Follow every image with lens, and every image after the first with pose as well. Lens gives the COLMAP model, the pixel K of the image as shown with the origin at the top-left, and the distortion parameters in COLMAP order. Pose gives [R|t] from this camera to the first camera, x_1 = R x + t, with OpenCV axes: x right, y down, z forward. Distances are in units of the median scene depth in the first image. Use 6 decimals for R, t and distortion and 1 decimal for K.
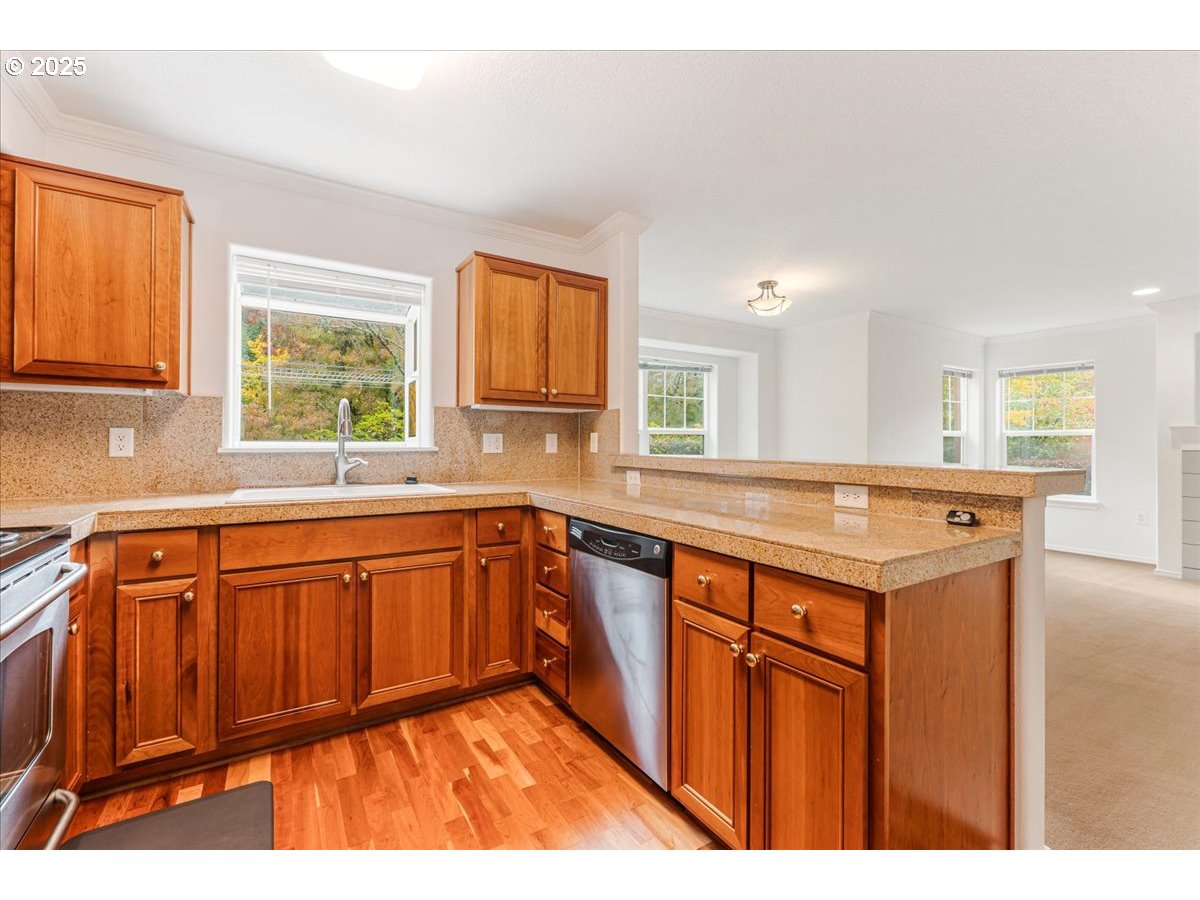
lens RADIAL K [[521.6, 0, 605.3], [0, 521.6, 447.0], [0, 0, 1]] dist [-0.001848, 0.000262]
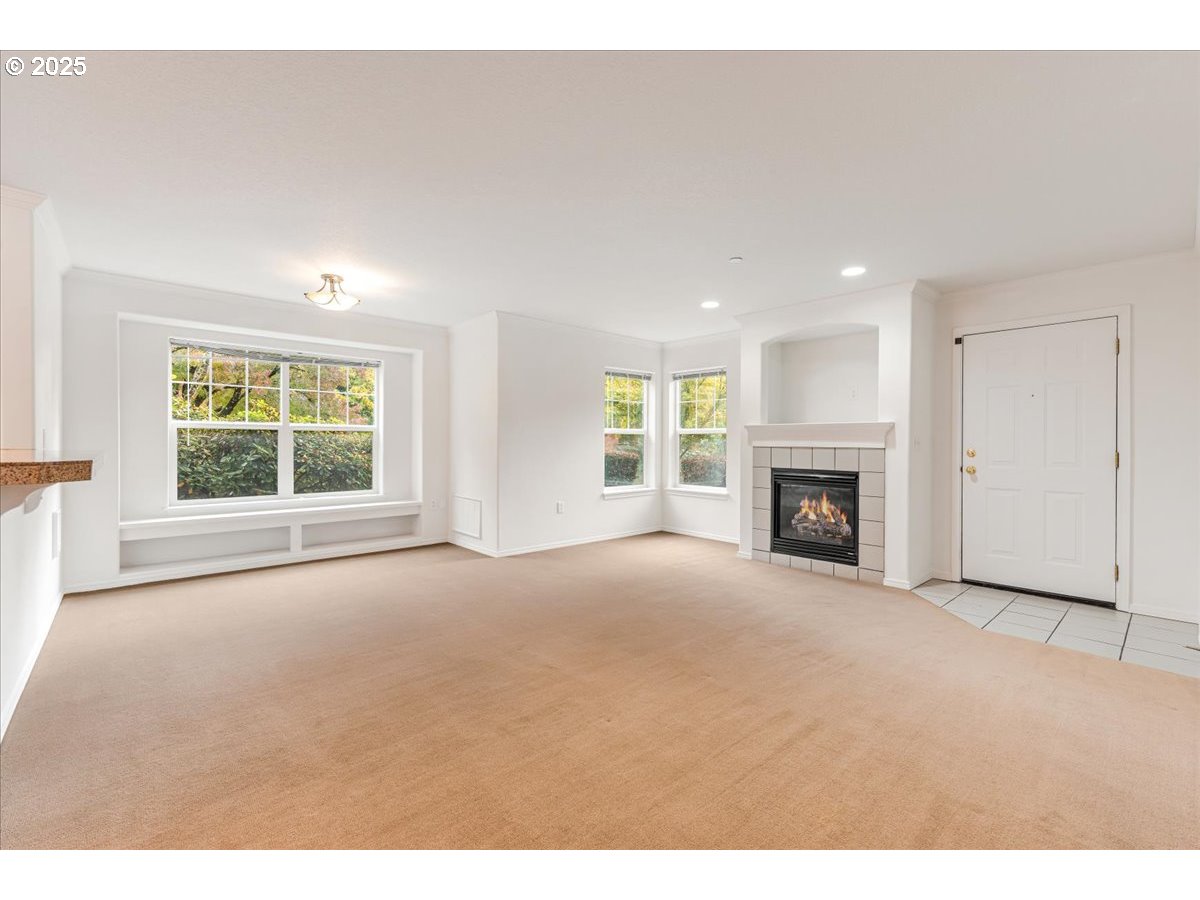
lens RADIAL K [[521.6, 0, 605.3], [0, 521.6, 447.0], [0, 0, 1]] dist [-0.001848, 0.000262]
pose [[0.983697, 0.000977, 0.179833, 0.485142], [-0.000738, 0.999999, -0.001400, 0.008247], [-0.179834, 0.001245, 0.983696, -0.050294]]
